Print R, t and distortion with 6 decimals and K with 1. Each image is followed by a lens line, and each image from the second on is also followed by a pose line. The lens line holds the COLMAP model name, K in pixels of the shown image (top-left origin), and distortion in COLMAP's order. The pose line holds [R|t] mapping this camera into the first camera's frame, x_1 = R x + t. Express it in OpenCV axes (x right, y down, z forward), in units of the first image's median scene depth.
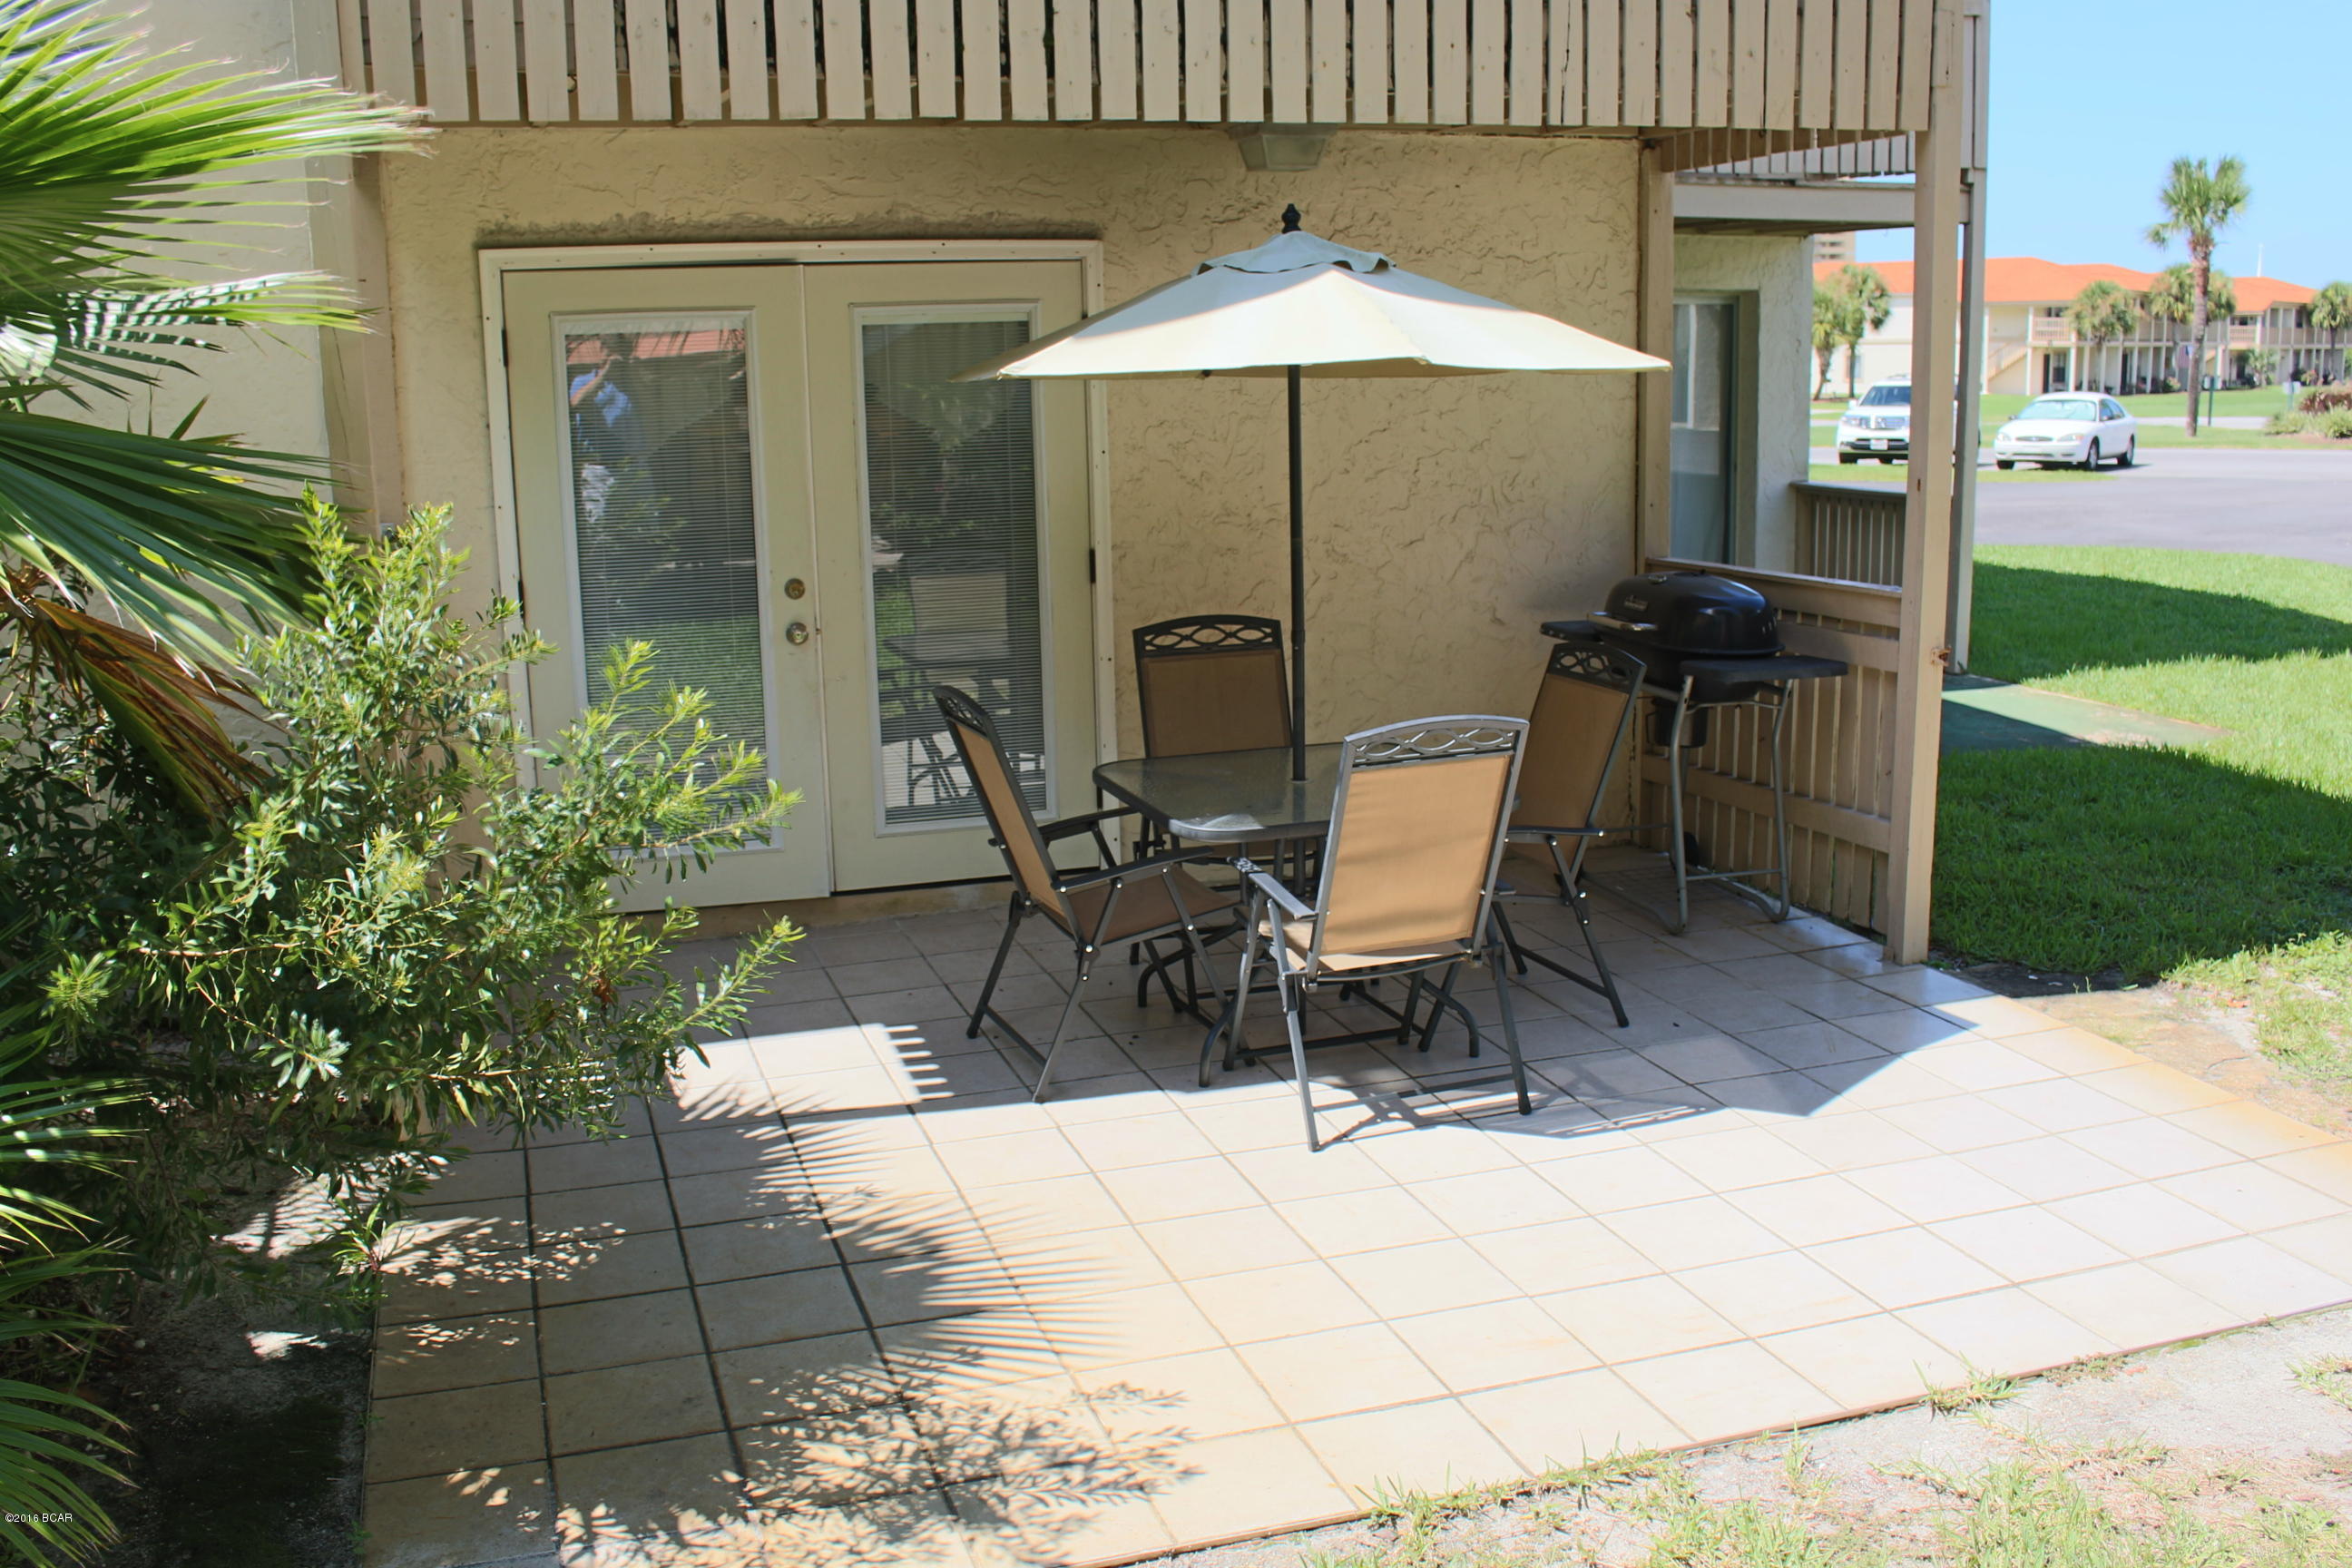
lens RADIAL K [[2166.8, 0, 1168.5], [0, 2166.8, 773.5], [0, 0, 1]] dist [-0.155238, 0.125684]
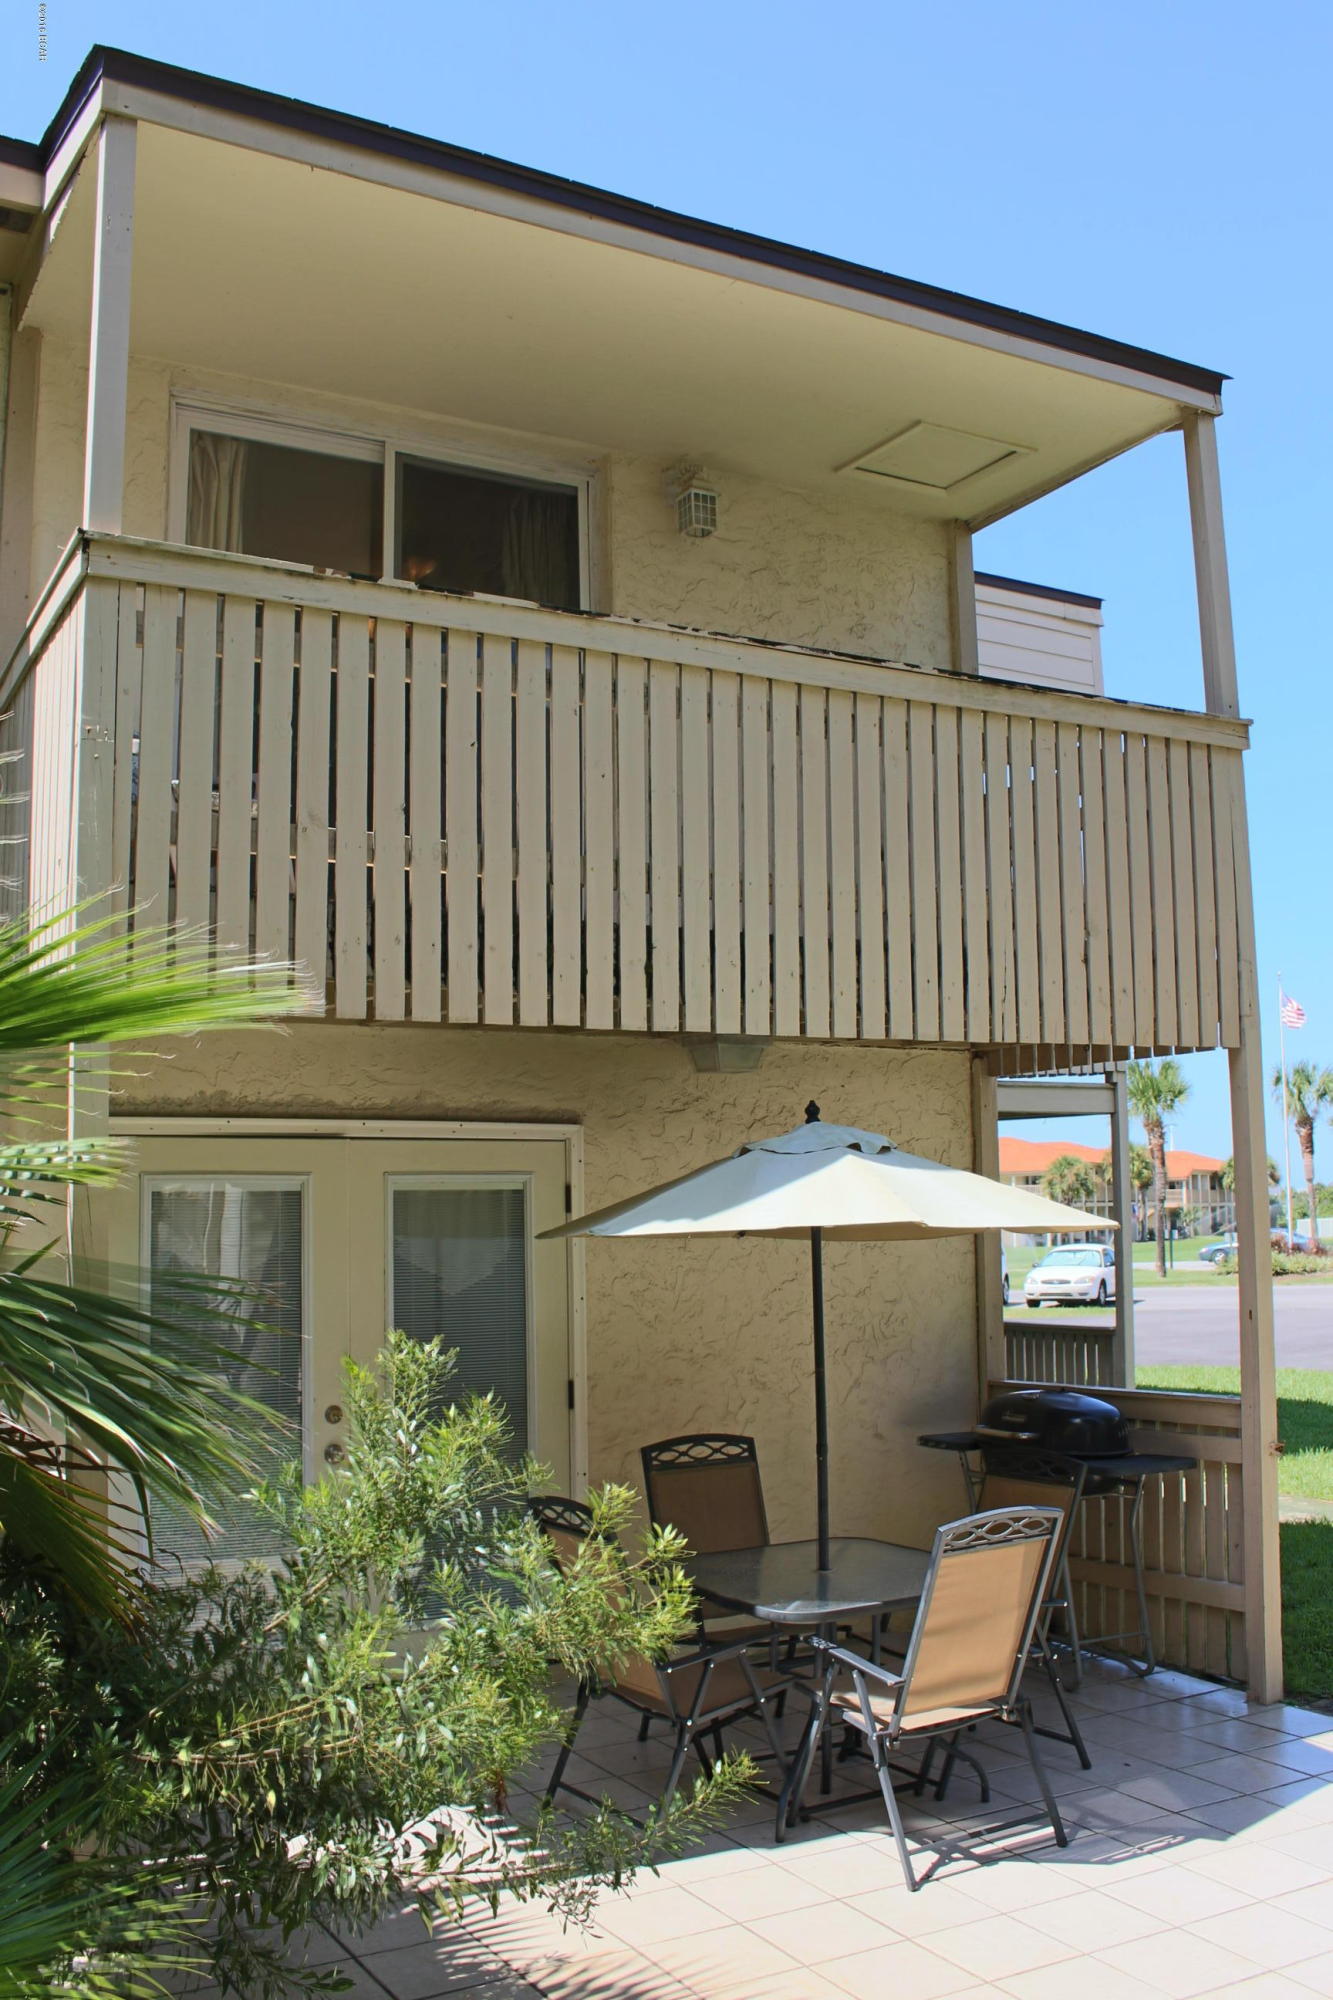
lens RADIAL K [[1842.5, 0, 666.5], [0, 1842.5, 1000.0], [0, 0, 1]] dist [-0.155238, 0.125684]
pose [[0.980142, 0.030853, 0.195881, -0.199919], [0.030466, 0.952663, -0.302499, 0.003093], [-0.195942, 0.302460, 0.932805, -0.011686]]
